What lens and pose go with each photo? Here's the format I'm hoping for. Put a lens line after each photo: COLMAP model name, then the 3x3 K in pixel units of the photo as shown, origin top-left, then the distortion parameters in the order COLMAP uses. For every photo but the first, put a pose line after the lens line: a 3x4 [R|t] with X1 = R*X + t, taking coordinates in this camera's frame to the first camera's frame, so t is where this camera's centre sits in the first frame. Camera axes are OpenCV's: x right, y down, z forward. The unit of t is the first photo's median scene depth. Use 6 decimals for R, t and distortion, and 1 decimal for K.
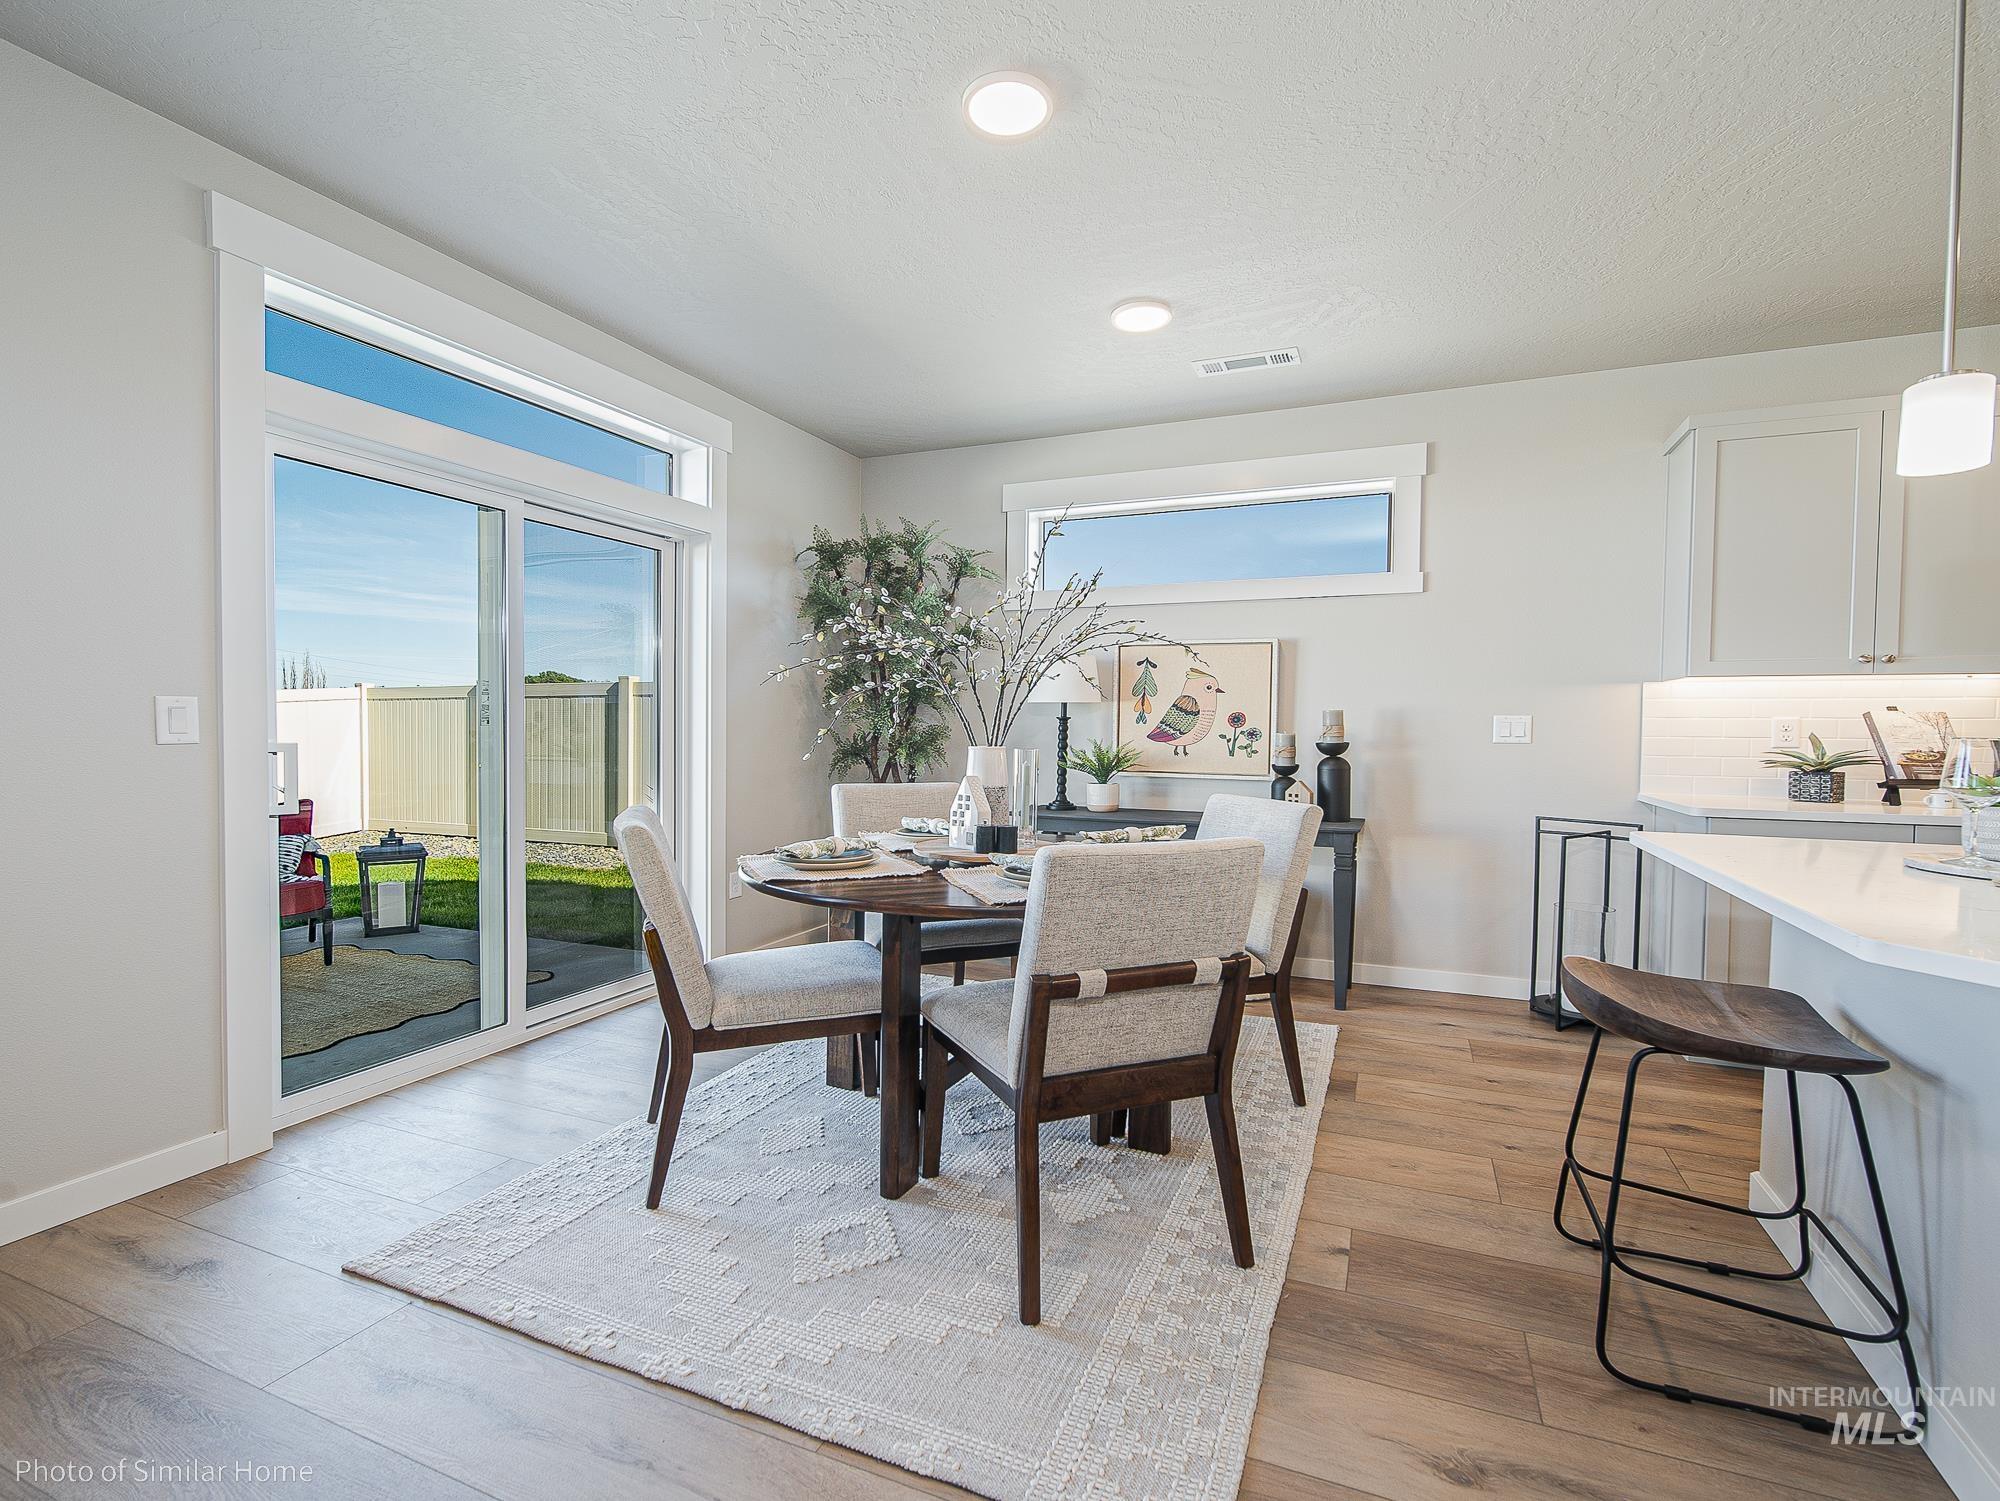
lens RADIAL K [[899.5, 0, 1056.8], [0, 899.5, 749.2], [0, 0, 1]] dist [0.000741, 0.000141]
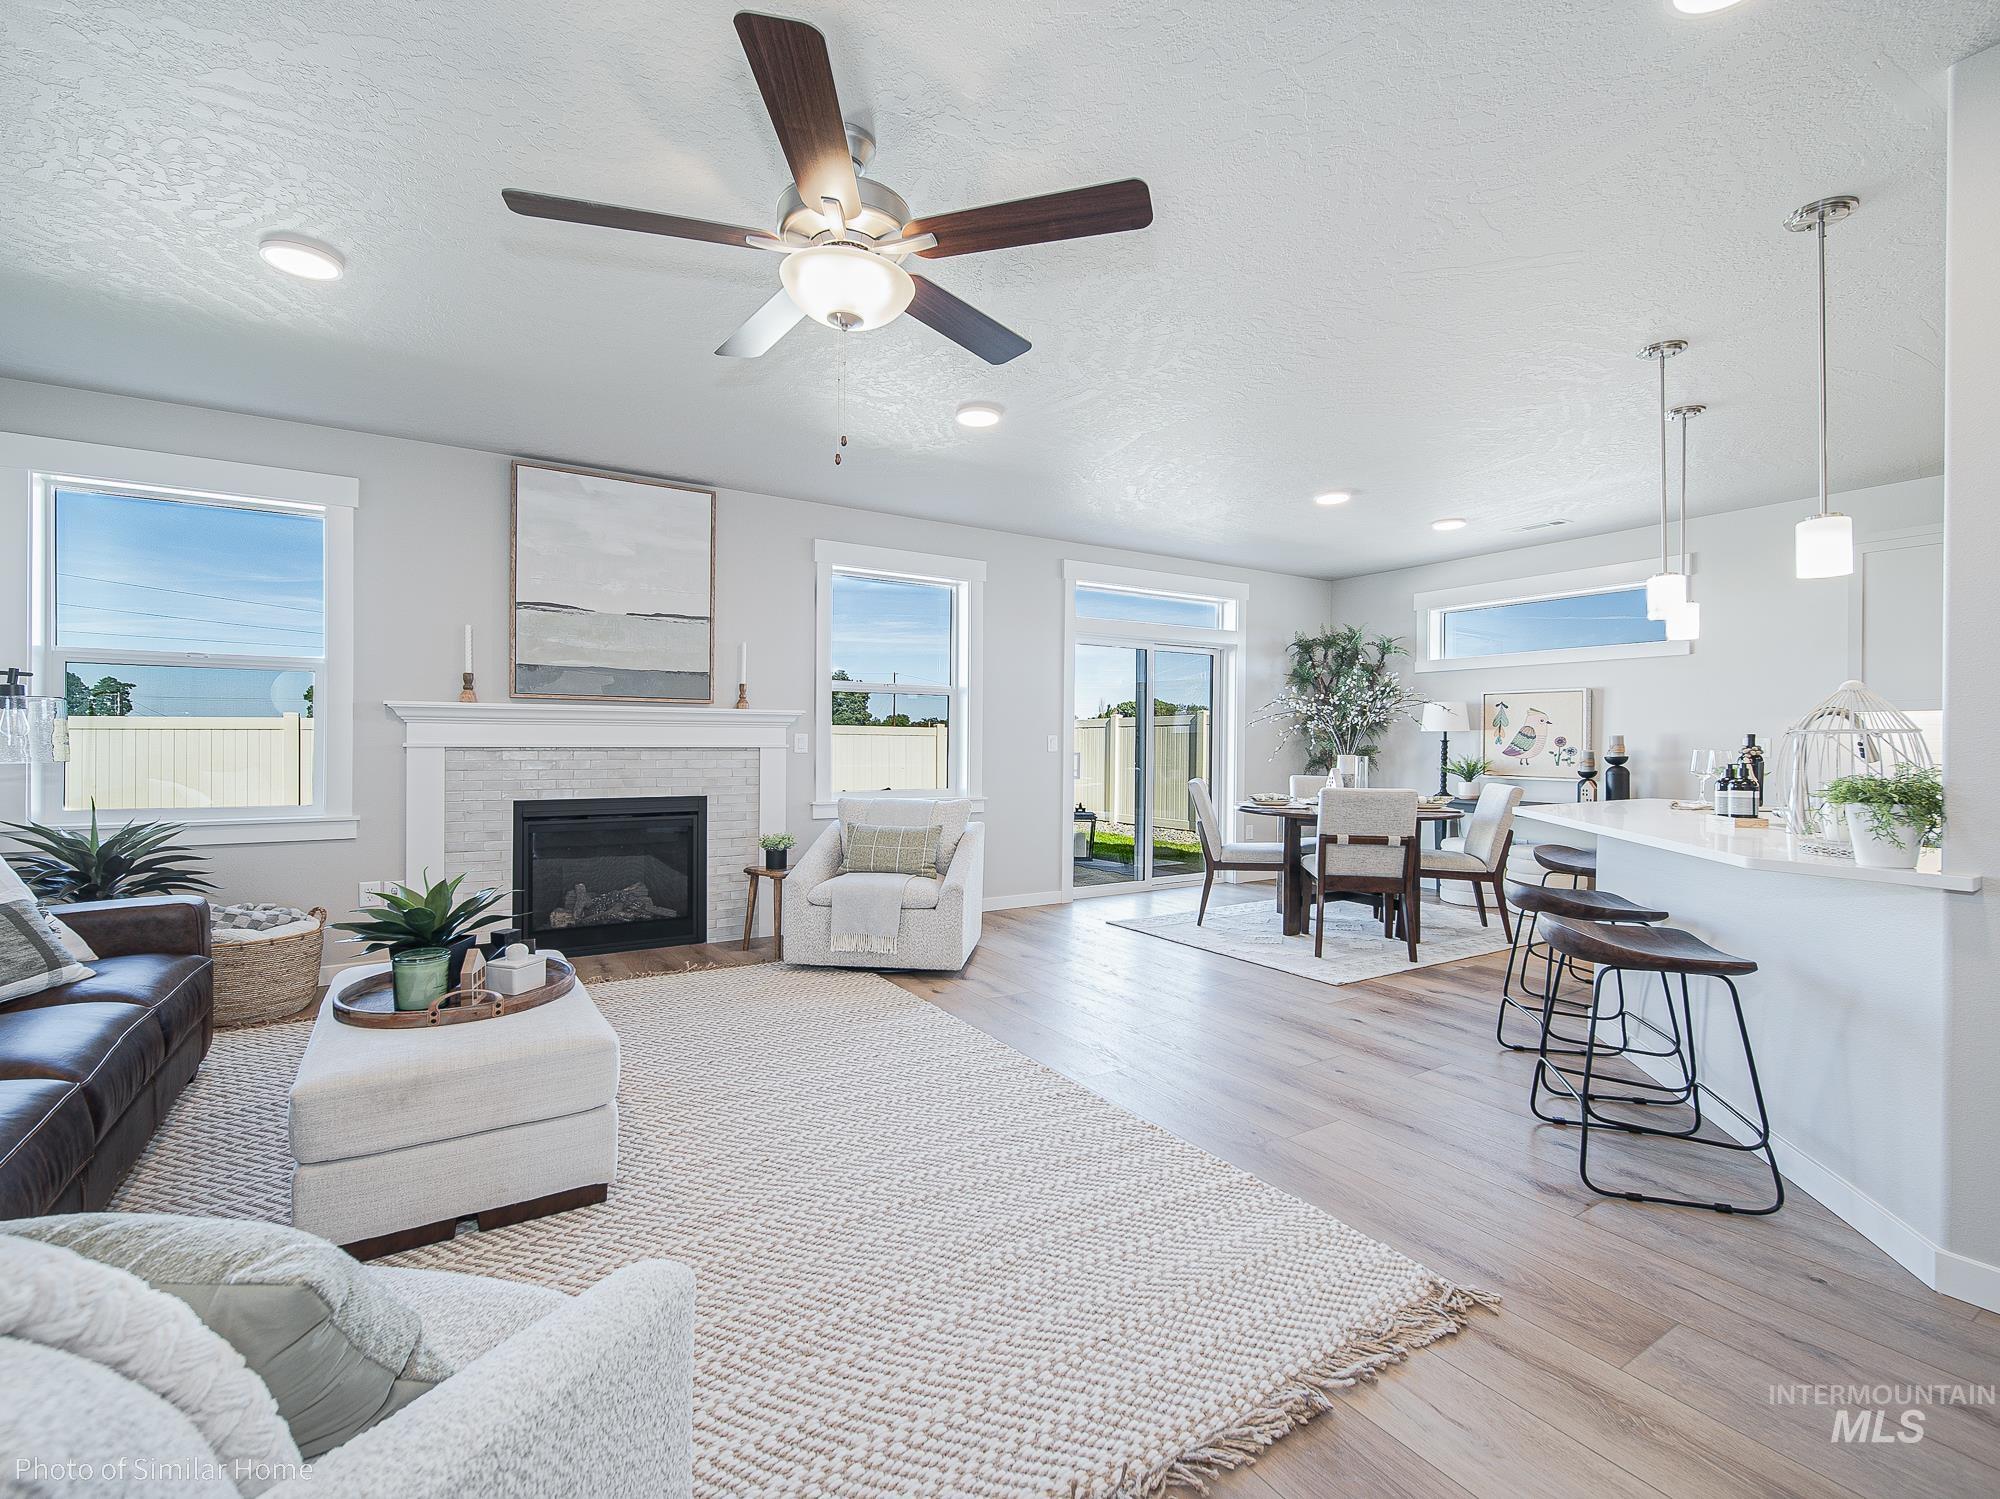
lens RADIAL K [[899.5, 0, 1056.8], [0, 899.5, 748.2], [0, 0, 1]] dist [0.000741, 0.000141]
pose [[0.819045, 0.000269, -0.573730, 0.373669], [-0.013968, 0.999713, -0.019472, 0.019857], [0.573560, 0.023962, 0.818813, -0.731380]]
